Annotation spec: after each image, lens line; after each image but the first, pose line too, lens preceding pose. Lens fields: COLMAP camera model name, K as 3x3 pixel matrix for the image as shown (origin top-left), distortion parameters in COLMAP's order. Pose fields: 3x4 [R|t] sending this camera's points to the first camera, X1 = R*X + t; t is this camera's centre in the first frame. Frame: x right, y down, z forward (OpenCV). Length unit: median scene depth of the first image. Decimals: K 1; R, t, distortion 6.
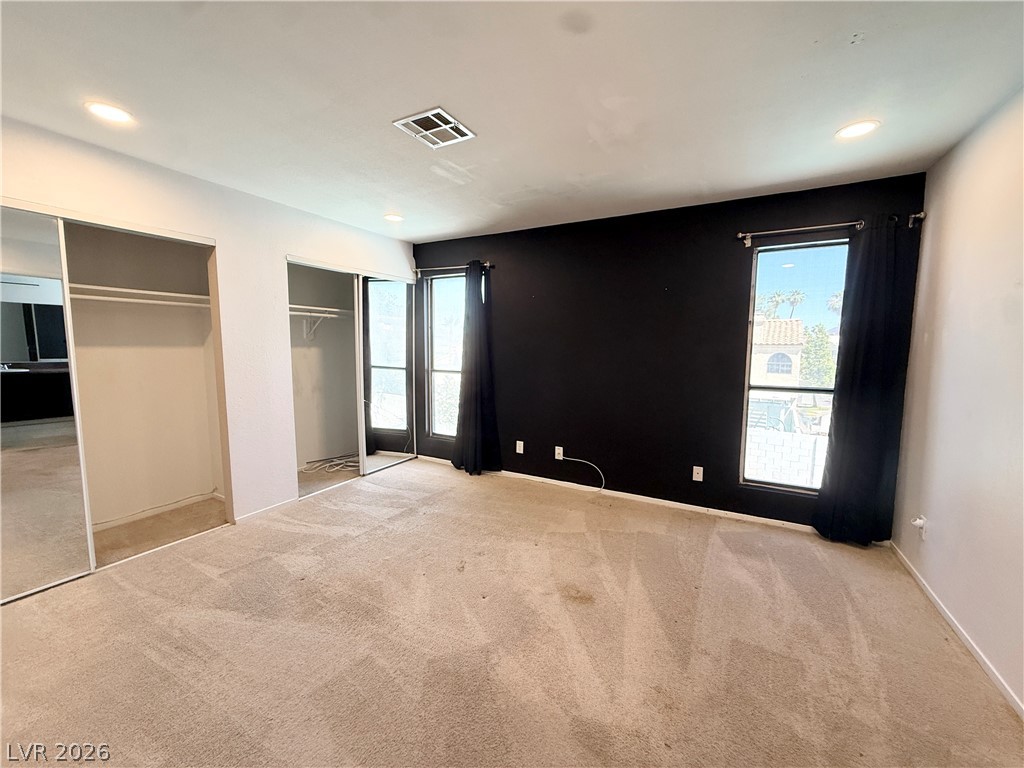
lens RADIAL K [[407.4, 0, 514.1], [0, 407.4, 388.8], [0, 0, 1]] dist [0.001732, -0.000878]
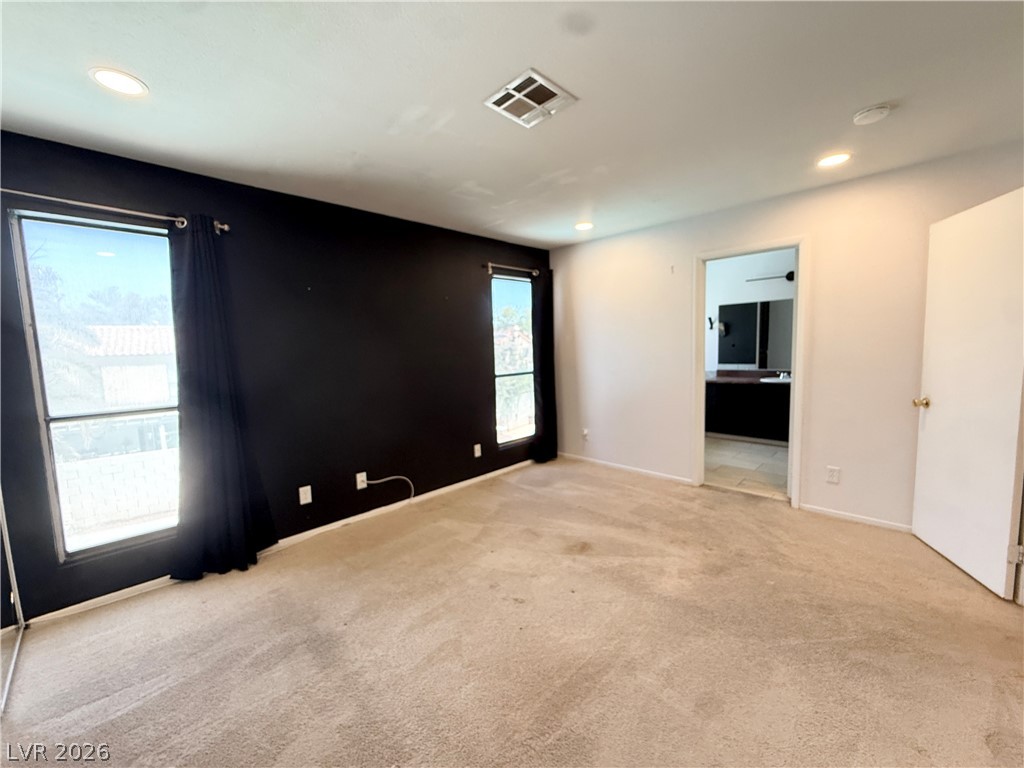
lens RADIAL K [[407.4, 0, 513.4], [0, 407.4, 381.2], [0, 0, 1]] dist [0.001732, -0.000878]
pose [[0.286539, -0.097538, 0.953091, -0.734795], [0.143152, 0.987996, 0.058072, -0.059515], [-0.947314, 0.119797, 0.297062, 0.558043]]
